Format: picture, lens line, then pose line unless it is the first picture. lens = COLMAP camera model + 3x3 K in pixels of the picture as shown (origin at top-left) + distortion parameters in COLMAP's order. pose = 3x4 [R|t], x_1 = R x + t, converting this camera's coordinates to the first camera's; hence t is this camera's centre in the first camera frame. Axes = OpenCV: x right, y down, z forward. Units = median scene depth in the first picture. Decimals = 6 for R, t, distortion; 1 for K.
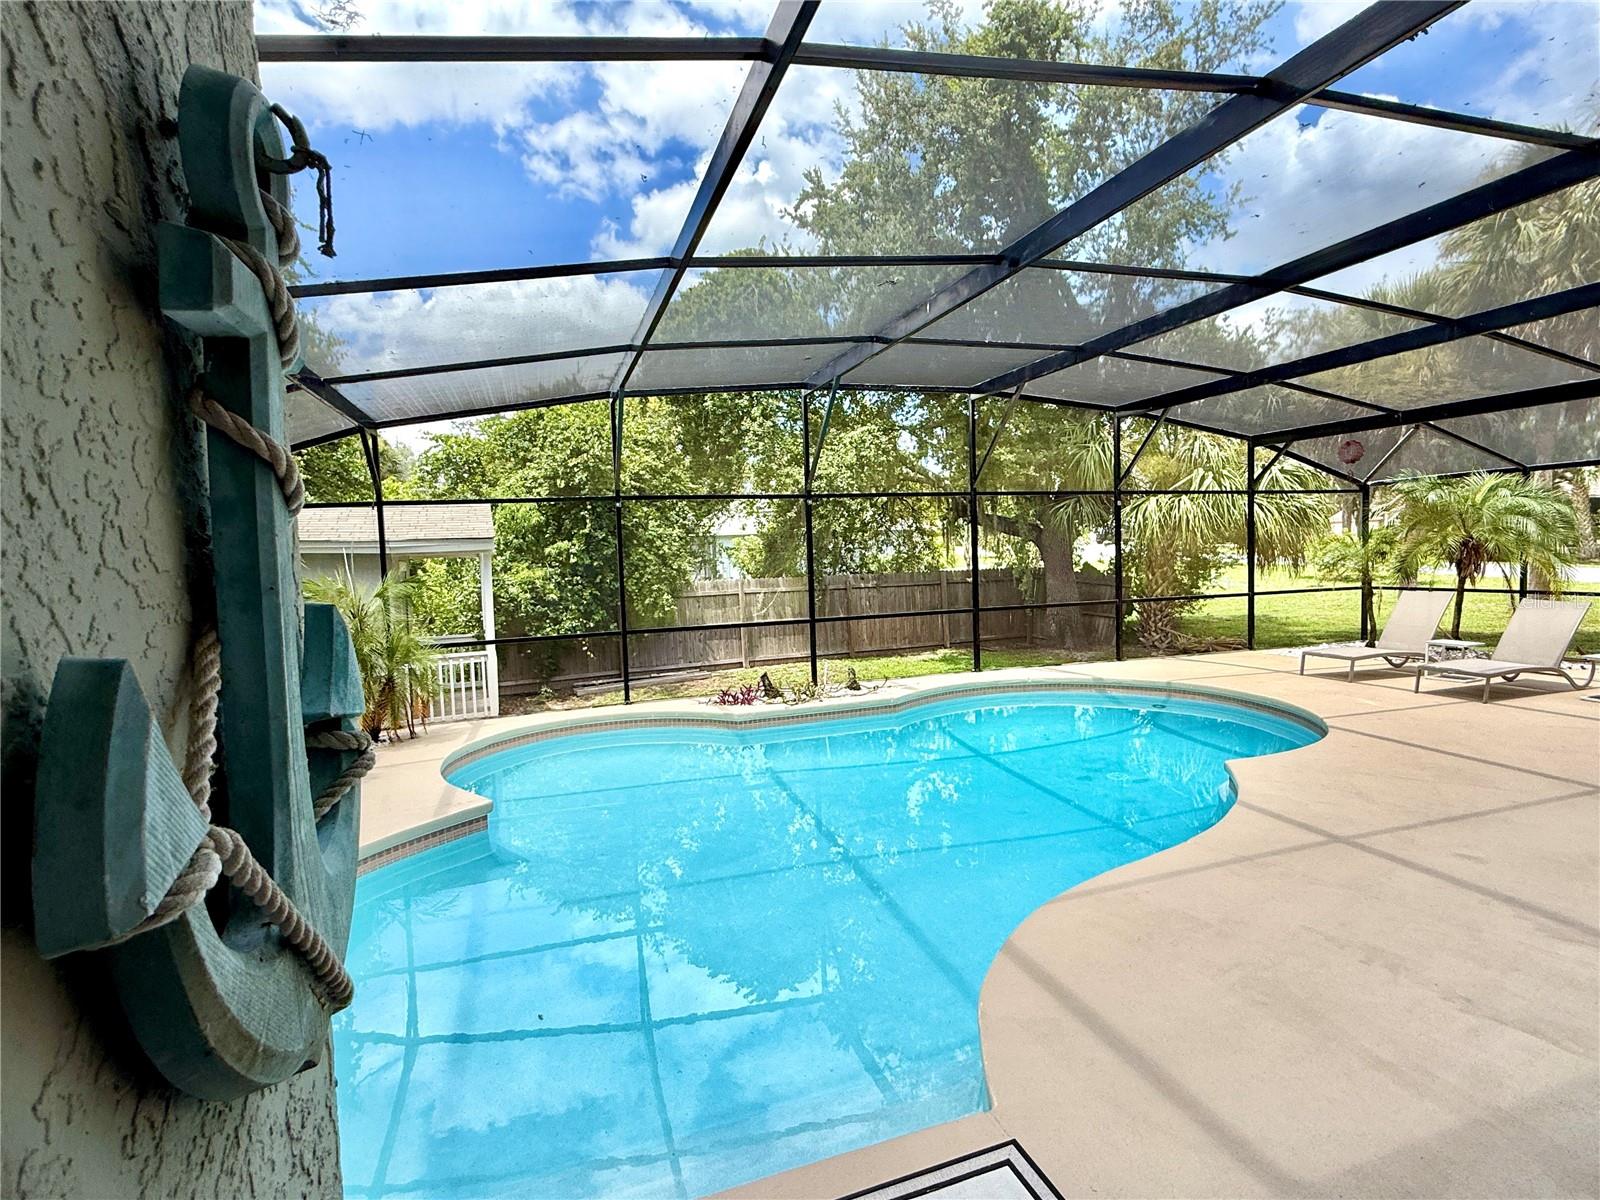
lens RADIAL K [[794.6, 0, 800.0], [0, 794.6, 600.0], [0, 0, 1]] dist [0.000870, 0.000048]
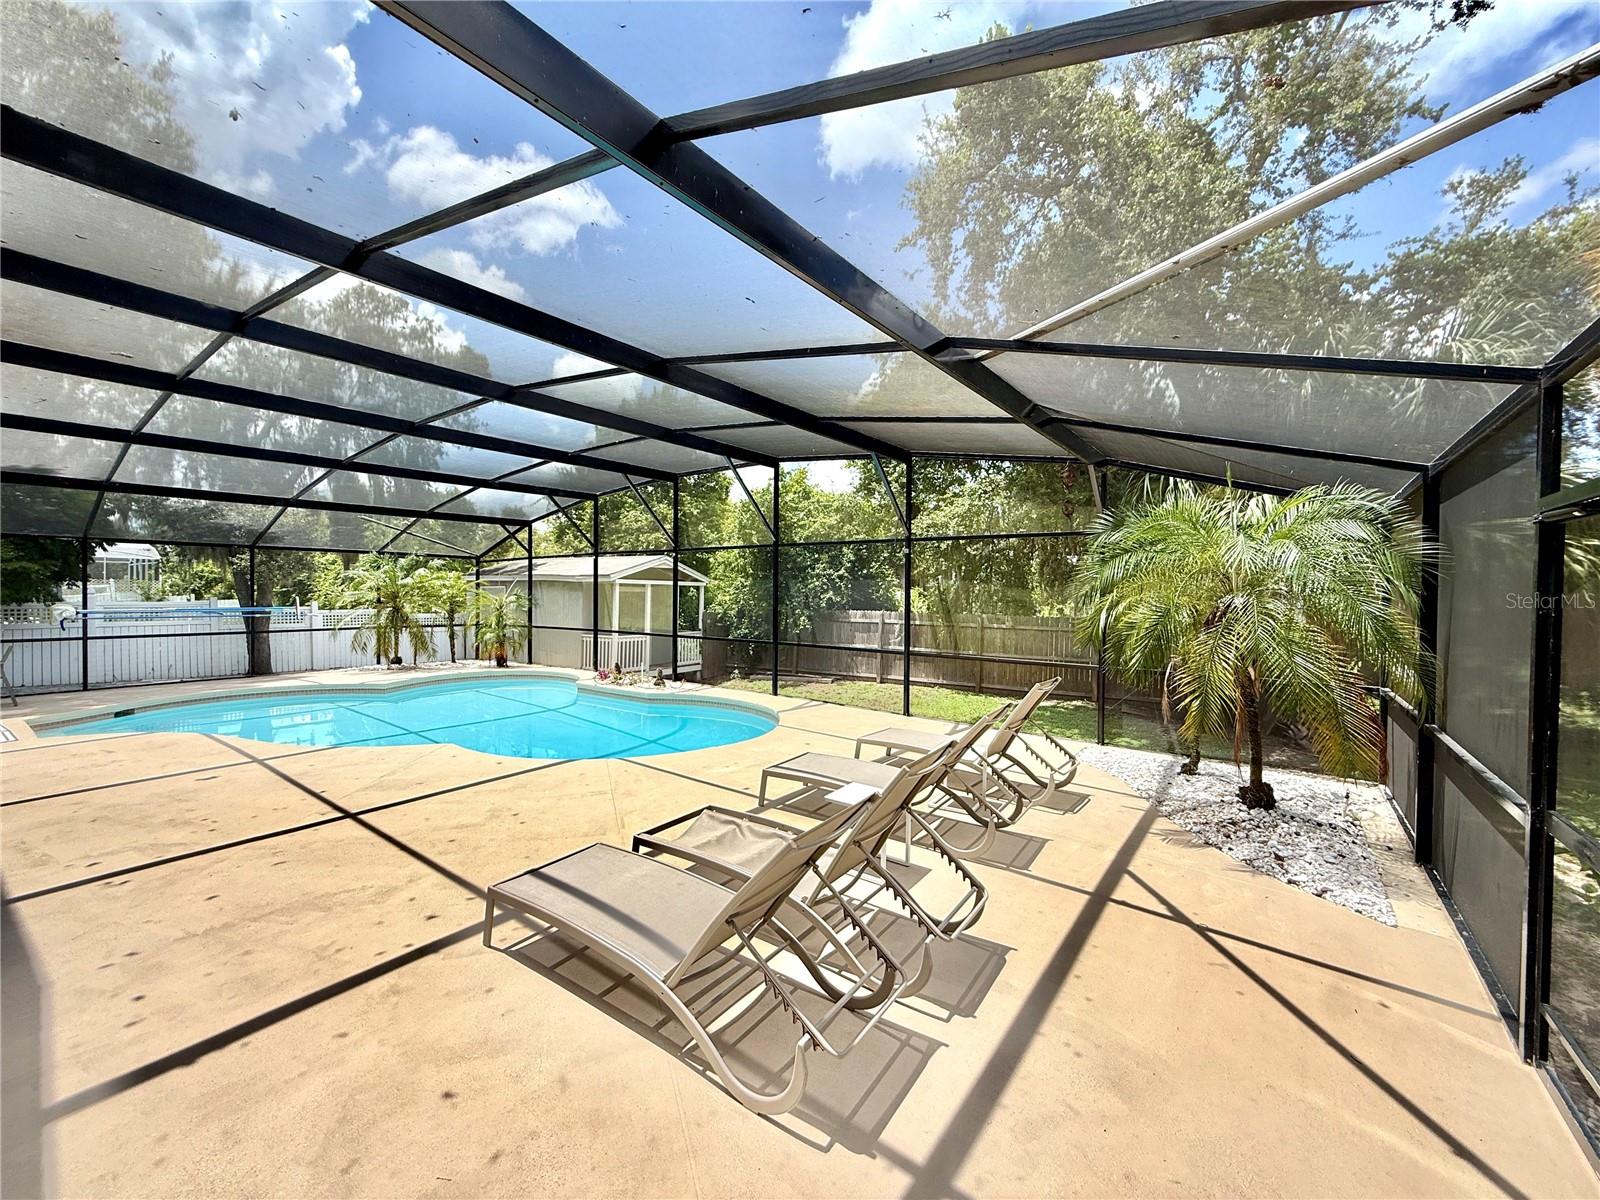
lens RADIAL K [[627.3, 0, 770.1], [0, 627.3, 596.2], [0, 0, 1]] dist [0.000181, 0.000089]
pose [[0.544273, 0.038610, -0.838019, 0.748117], [-0.079639, 0.996807, -0.005797, -0.034581], [0.835120, 0.069894, 0.545610, 0.374579]]
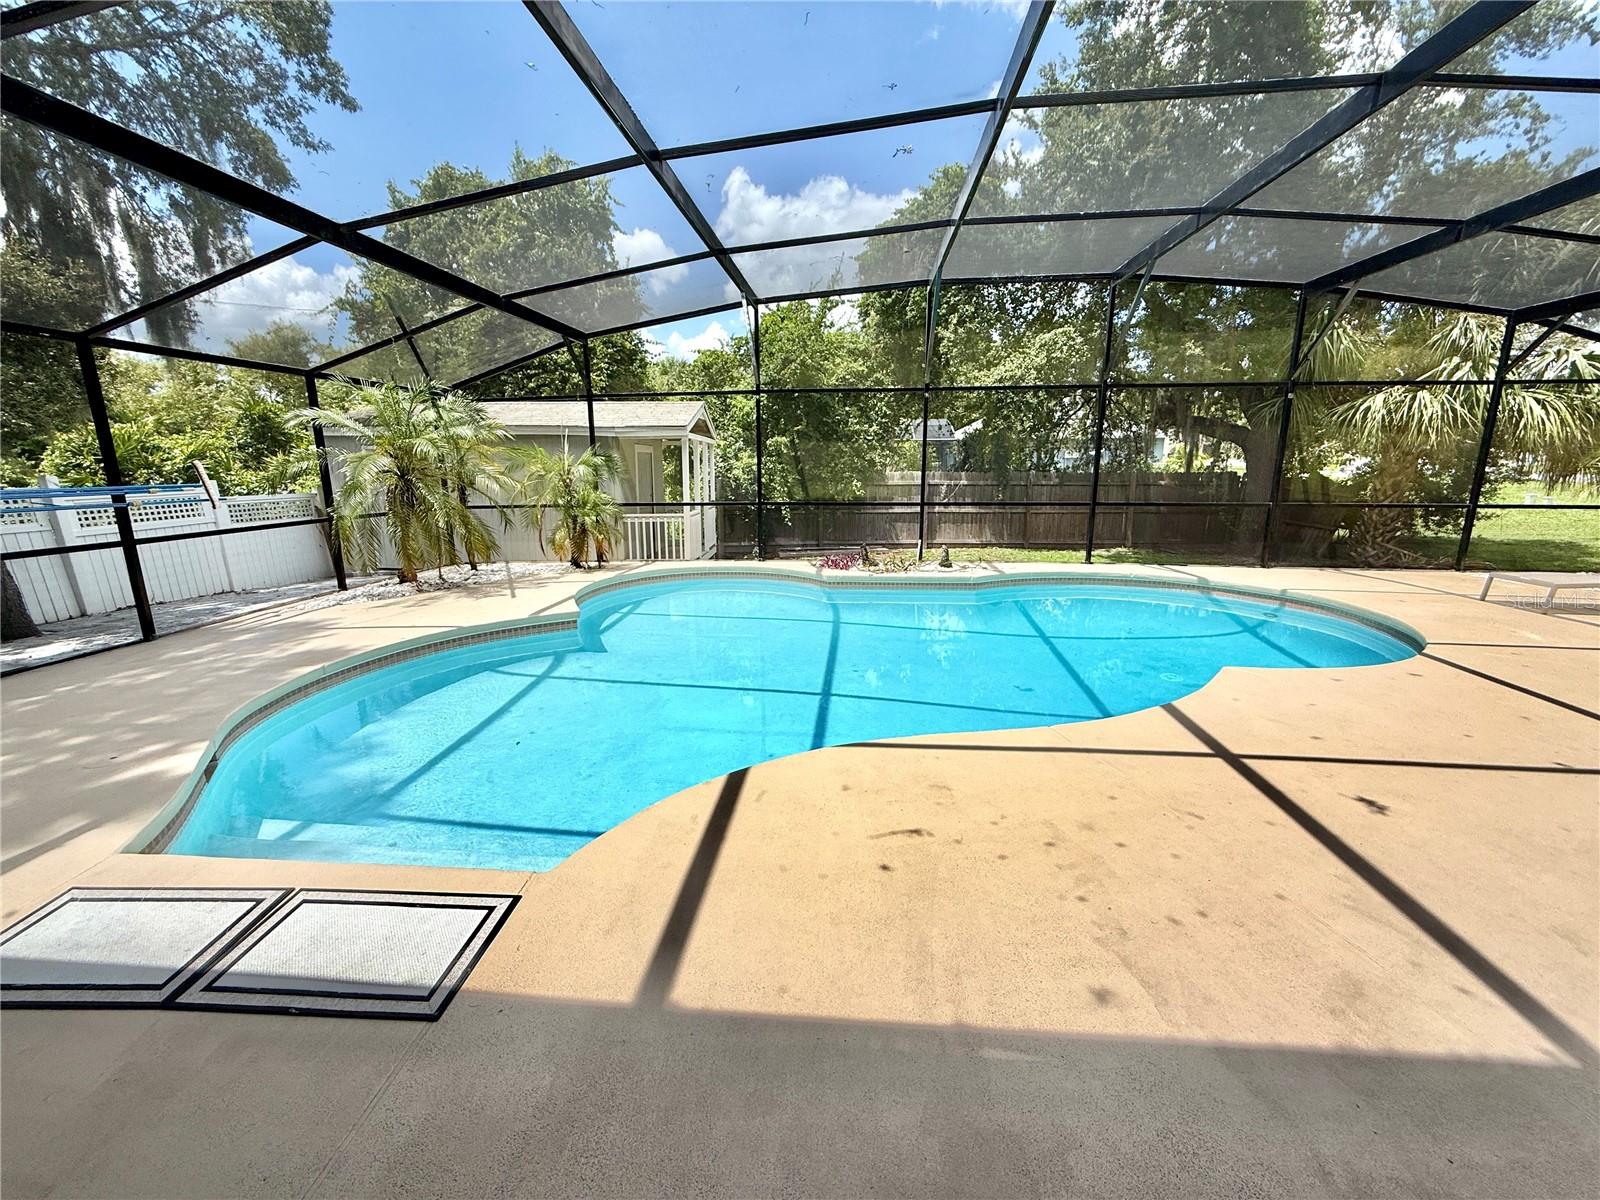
lens RADIAL K [[638.4, 0, 796.5], [0, 638.4, 598.6], [0, 0, 1]] dist [0.000761, 0.000521]
pose [[0.913493, 0.114664, -0.390363, 0.158548], [-0.052274, 0.984590, 0.166885, 0.011912], [0.403483, -0.132042, 0.905410, 0.061914]]
